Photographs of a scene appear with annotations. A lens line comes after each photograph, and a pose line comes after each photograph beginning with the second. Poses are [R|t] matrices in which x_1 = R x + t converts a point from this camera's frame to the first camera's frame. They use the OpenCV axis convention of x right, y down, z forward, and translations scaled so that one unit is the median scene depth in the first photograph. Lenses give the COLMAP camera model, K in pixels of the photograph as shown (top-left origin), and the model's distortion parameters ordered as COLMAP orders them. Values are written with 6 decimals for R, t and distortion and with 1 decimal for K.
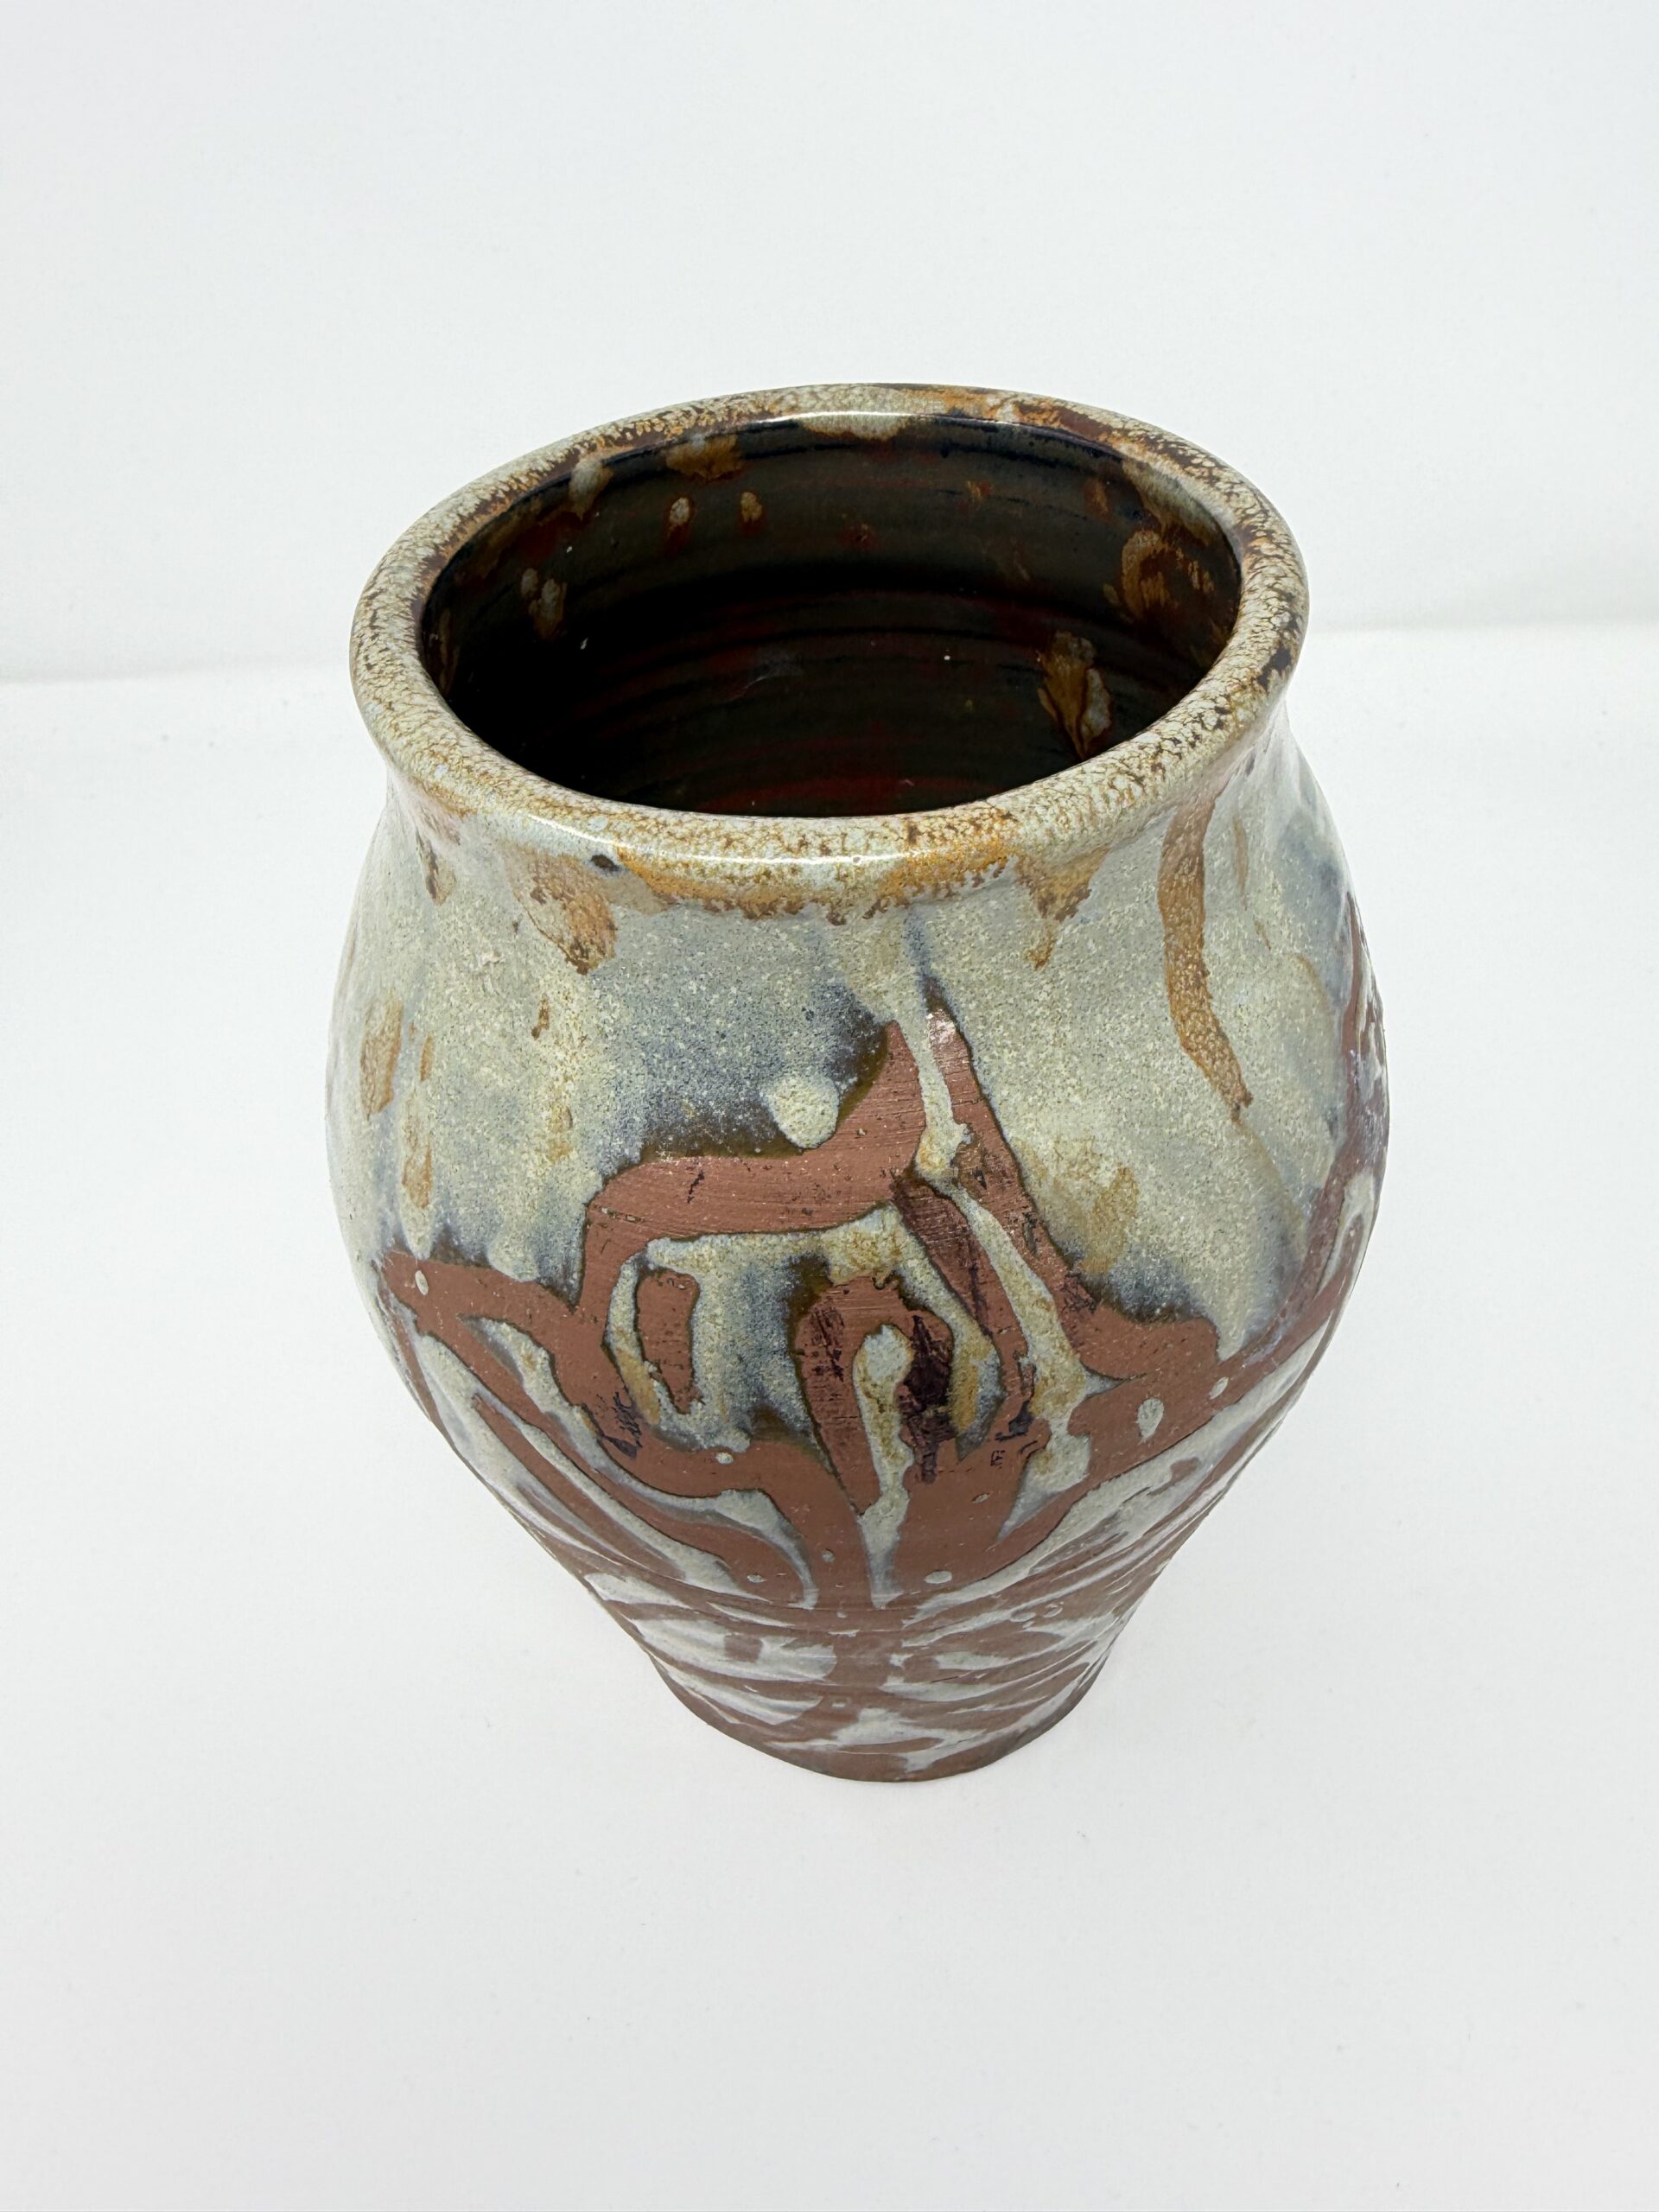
lens RADIAL K [[1545.8, 0, 829.5], [0, 1545.8, 1106.0], [0, 0, 1]] dist [0.000284, -0.000055]
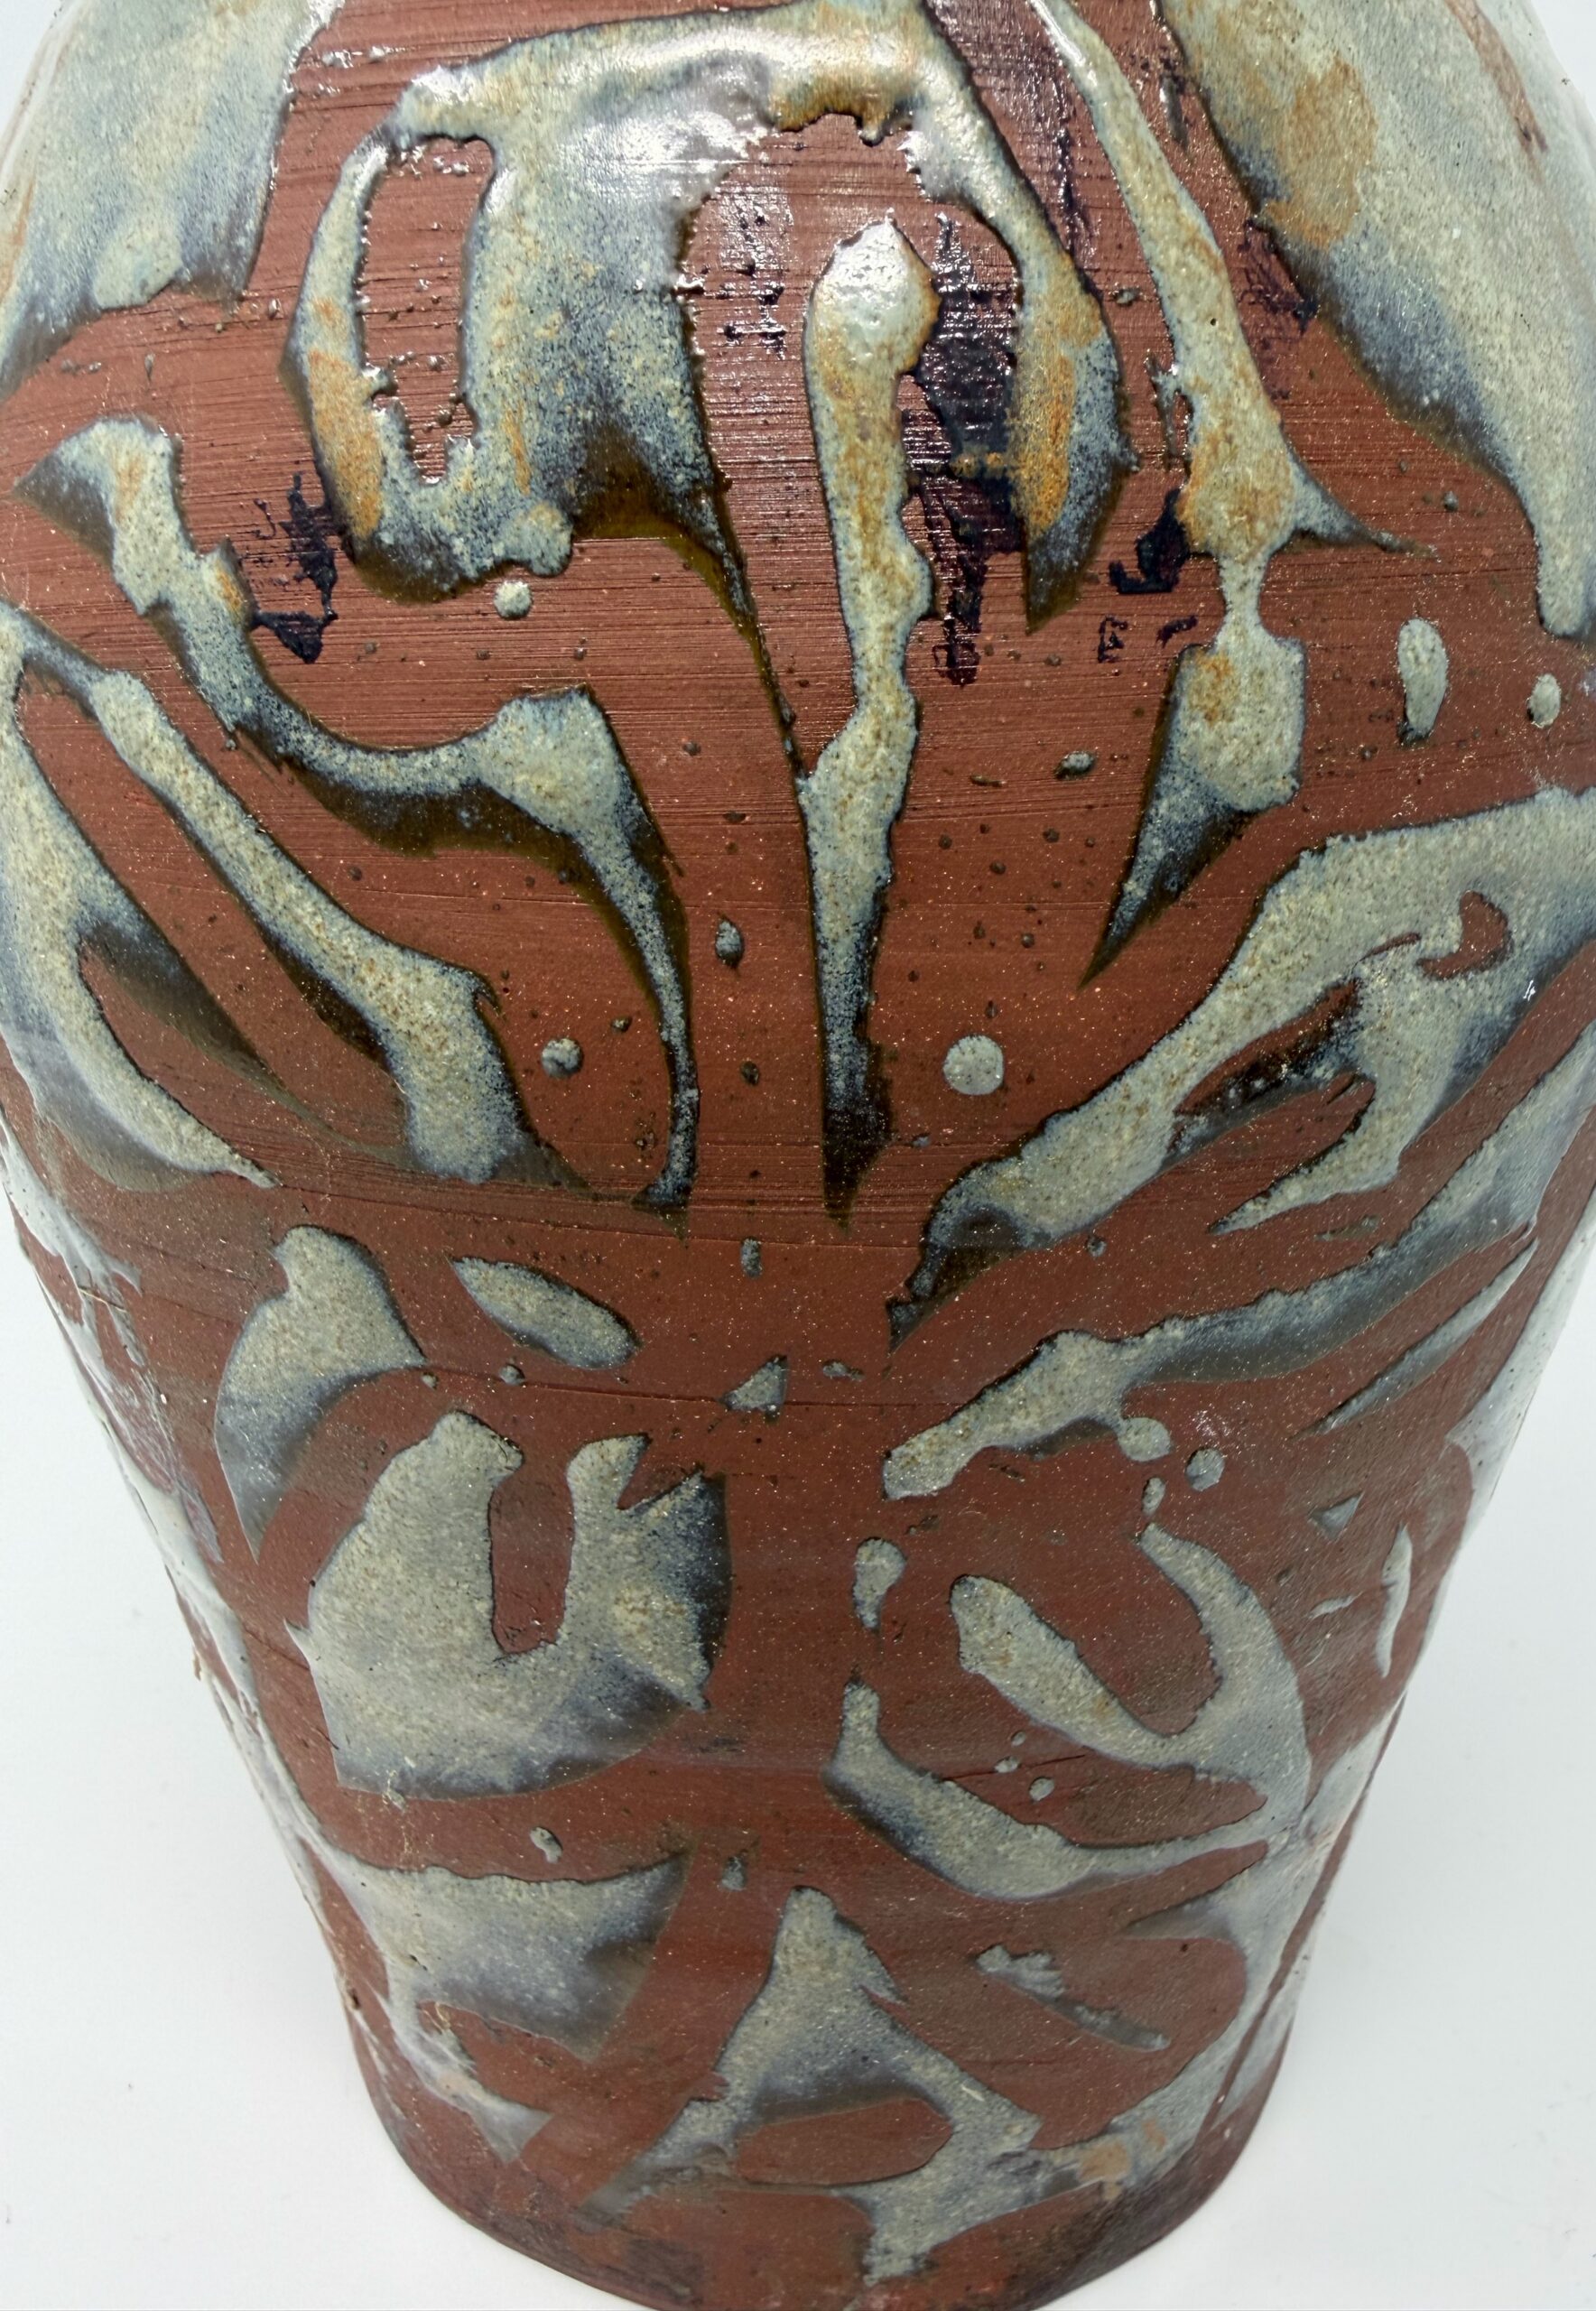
lens RADIAL K [[1664.3, 0, 902.4], [0, 1664.3, 1155.6], [0, 0, 1]] dist [0.002422, 0.002173]
pose [[0.998166, 0.049451, 0.034917, 0.038028], [-0.027483, 0.884111, -0.466468, 0.609451], [-0.053938, 0.464653, 0.883849, 0.655434]]
